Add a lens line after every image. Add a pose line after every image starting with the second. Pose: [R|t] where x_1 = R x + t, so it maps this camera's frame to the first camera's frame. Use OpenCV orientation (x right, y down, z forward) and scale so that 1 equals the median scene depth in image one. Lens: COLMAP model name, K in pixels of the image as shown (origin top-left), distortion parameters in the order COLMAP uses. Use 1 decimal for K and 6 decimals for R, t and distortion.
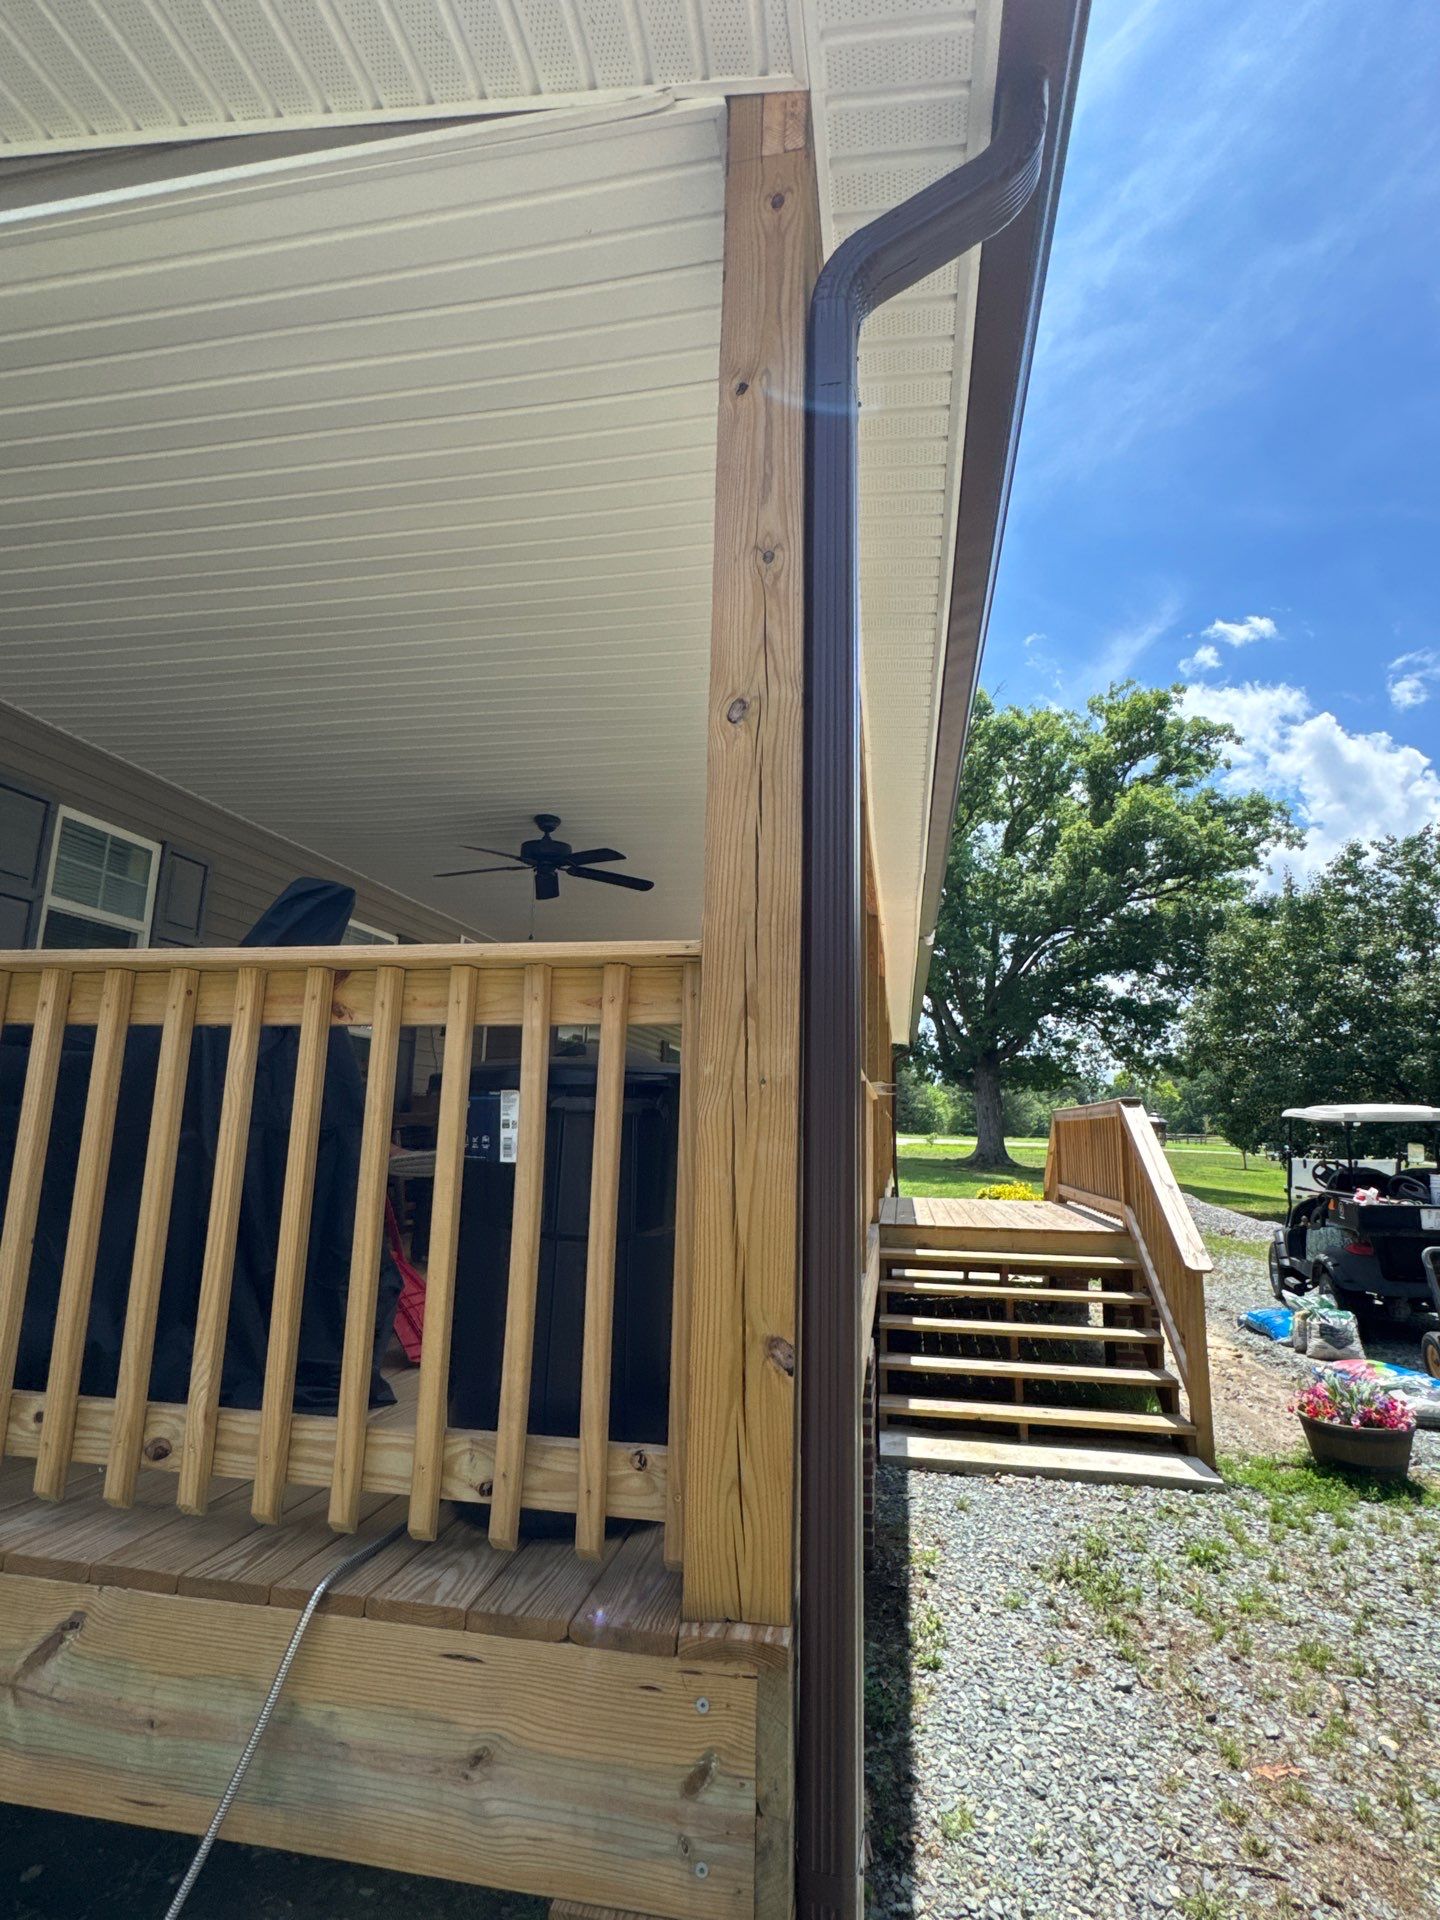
lens RADIAL K [[996.3, 0, 720.0], [0, 996.3, 960.0], [0, 0, 1]] dist [-0.004422, -0.000680]
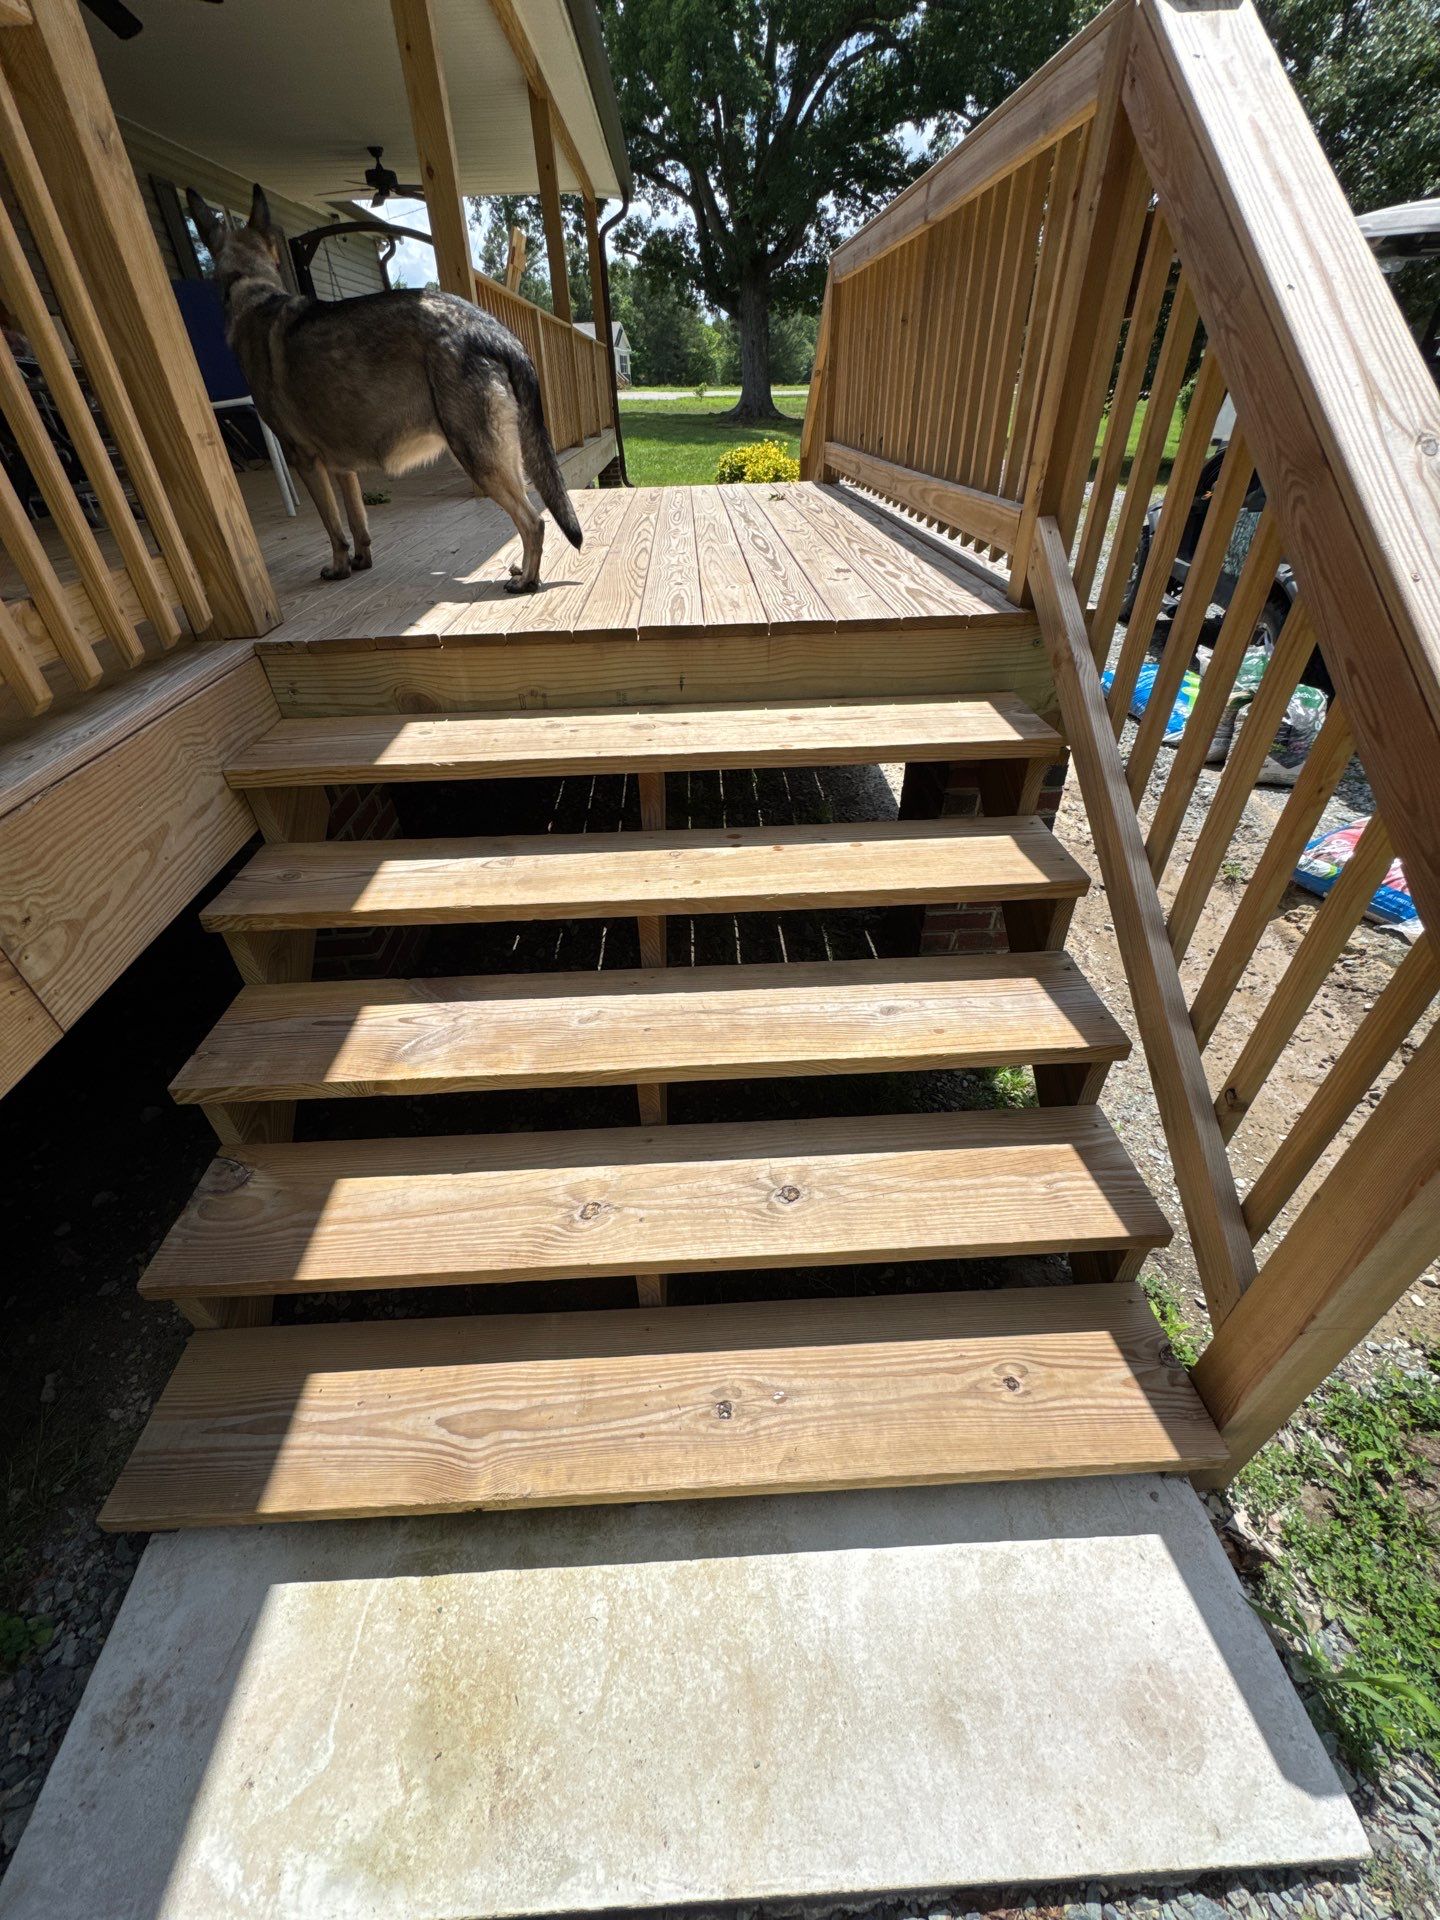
lens RADIAL K [[768.6, 0, 720.0], [0, 768.6, 960.0], [0, 0, 1]] dist [-0.003293, -0.000224]
pose [[0.976315, -0.150970, 0.154974, 0.049063], [-0.008333, 0.689528, 0.724211, 0.032760], [-0.216193, -0.708349, 0.671939, 0.148141]]
